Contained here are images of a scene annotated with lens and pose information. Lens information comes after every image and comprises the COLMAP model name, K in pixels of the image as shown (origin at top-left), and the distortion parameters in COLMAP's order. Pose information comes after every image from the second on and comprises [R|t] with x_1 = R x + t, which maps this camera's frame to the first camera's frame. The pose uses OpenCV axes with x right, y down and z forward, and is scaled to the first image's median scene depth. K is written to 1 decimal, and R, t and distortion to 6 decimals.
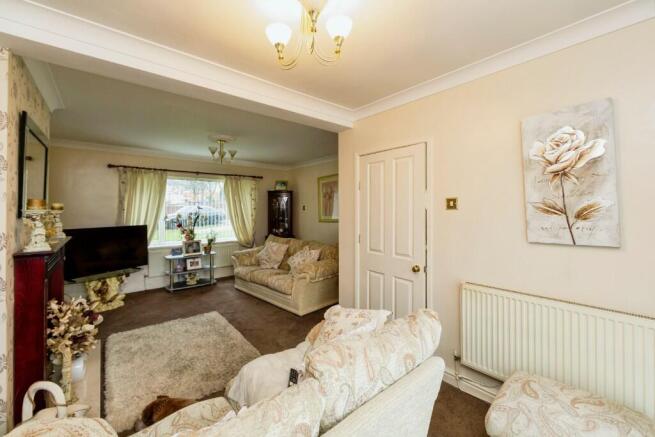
lens RADIAL K [[258.6, 0, 328.6], [0, 258.6, 208.0], [0, 0, 1]] dist [-0.001031, 0.000235]
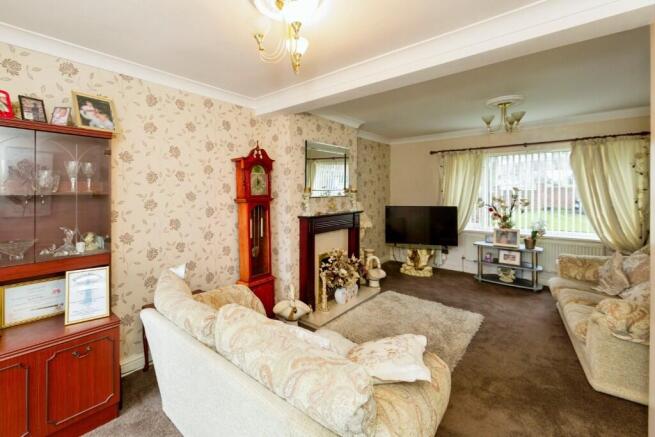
lens RADIAL K [[306.8, 0, 323.9], [0, 306.8, 188.1], [0, 0, 1]] dist [-0.004537, -0.000394]
pose [[0.145835, -0.005523, -0.989294, 0.377622], [0.006638, 0.999967, -0.004604, -0.003300], [0.989287, -0.005896, 0.145866, 0.297824]]
